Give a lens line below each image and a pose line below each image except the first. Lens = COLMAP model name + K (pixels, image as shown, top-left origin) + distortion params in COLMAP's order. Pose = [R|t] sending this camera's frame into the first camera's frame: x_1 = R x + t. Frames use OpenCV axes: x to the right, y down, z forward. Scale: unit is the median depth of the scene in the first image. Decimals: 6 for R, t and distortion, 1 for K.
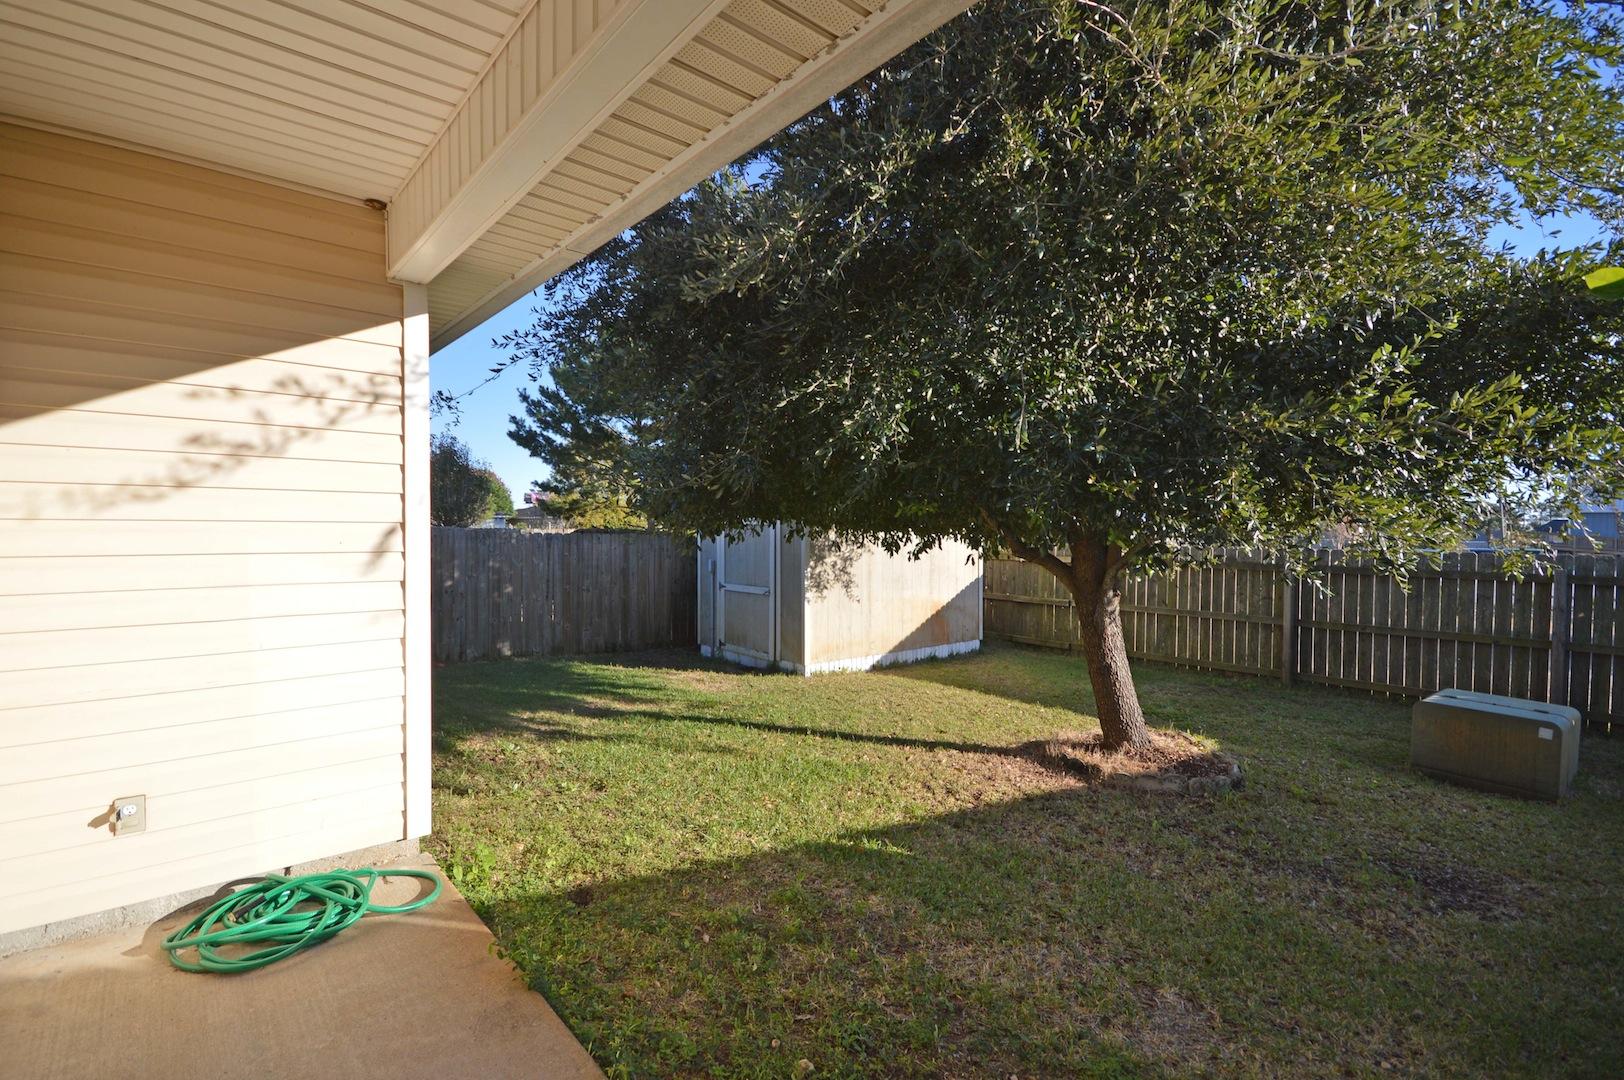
lens RADIAL K [[770.7, 0, 804.5], [0, 770.7, 510.4], [0, 0, 1]] dist [0.002669, 0.000528]
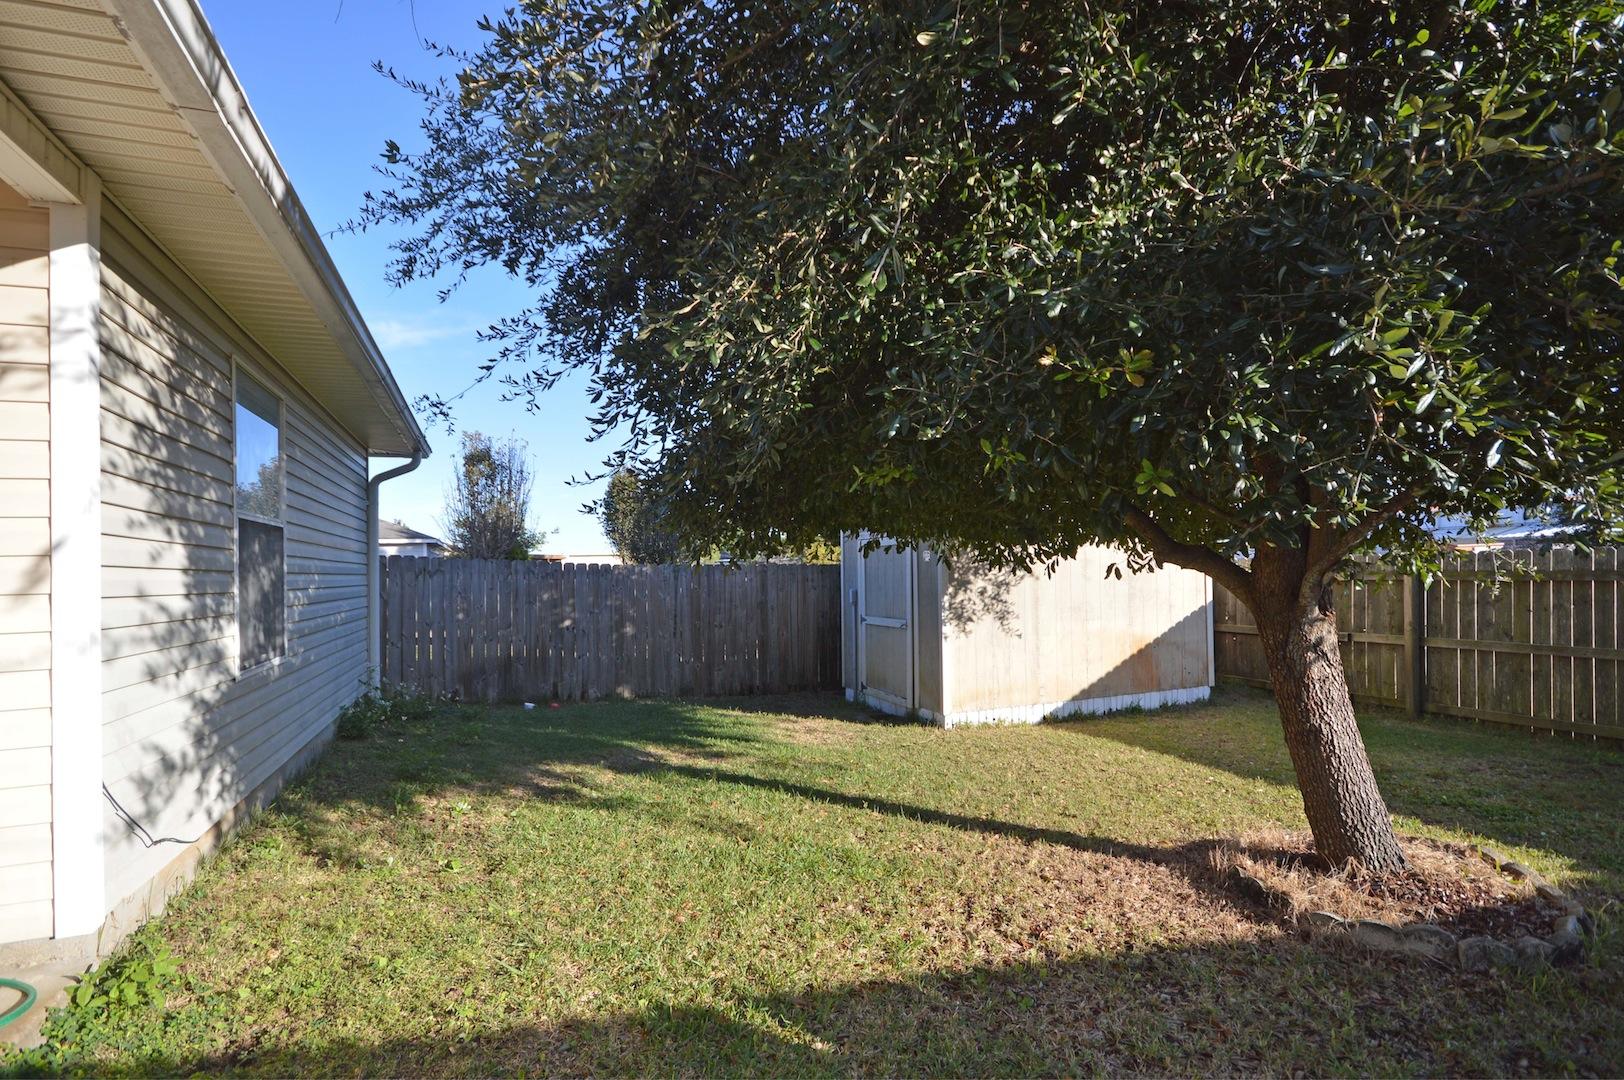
lens RADIAL K [[789.7, 0, 777.2], [0, 789.7, 559.7], [0, 0, 1]] dist [0.002685, 0.000320]
pose [[0.938813, -0.042089, -0.341846, 0.174925], [0.045860, 0.998944, 0.002952, 0.036655], [0.341361, -0.018449, 0.939751, 0.218149]]
